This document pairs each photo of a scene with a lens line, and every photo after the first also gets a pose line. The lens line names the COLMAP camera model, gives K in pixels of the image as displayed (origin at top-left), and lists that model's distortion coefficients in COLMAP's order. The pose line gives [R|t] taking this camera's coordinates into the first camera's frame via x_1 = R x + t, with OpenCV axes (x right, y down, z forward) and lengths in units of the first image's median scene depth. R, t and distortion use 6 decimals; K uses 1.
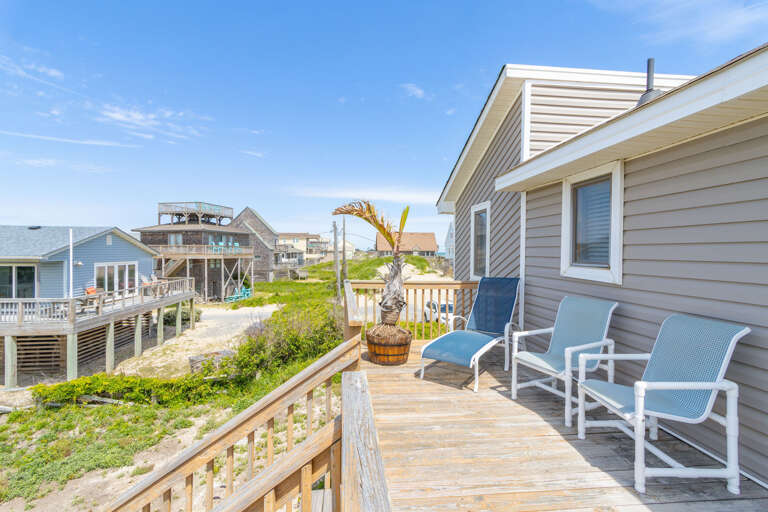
lens RADIAL K [[358.3, 0, 378.1], [0, 358.3, 252.0], [0, 0, 1]] dist [-0.017824, 0.016852]
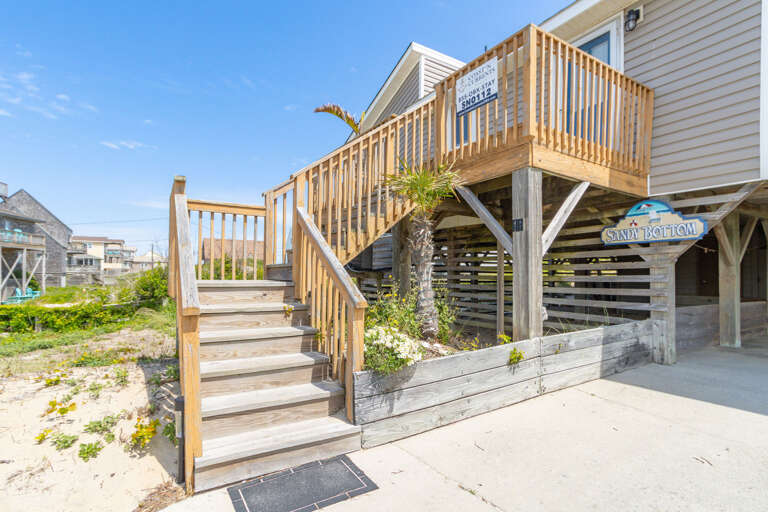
lens RADIAL K [[372.2, 0, 387.9], [0, 372.2, 274.0], [0, 0, 1]] dist [-0.004180, 0.001978]
pose [[0.883236, 0.002326, 0.468922, -0.266493], [-0.000893, 0.999994, -0.003278, 0.271759], [-0.468927, 0.002476, 0.883233, -0.240651]]
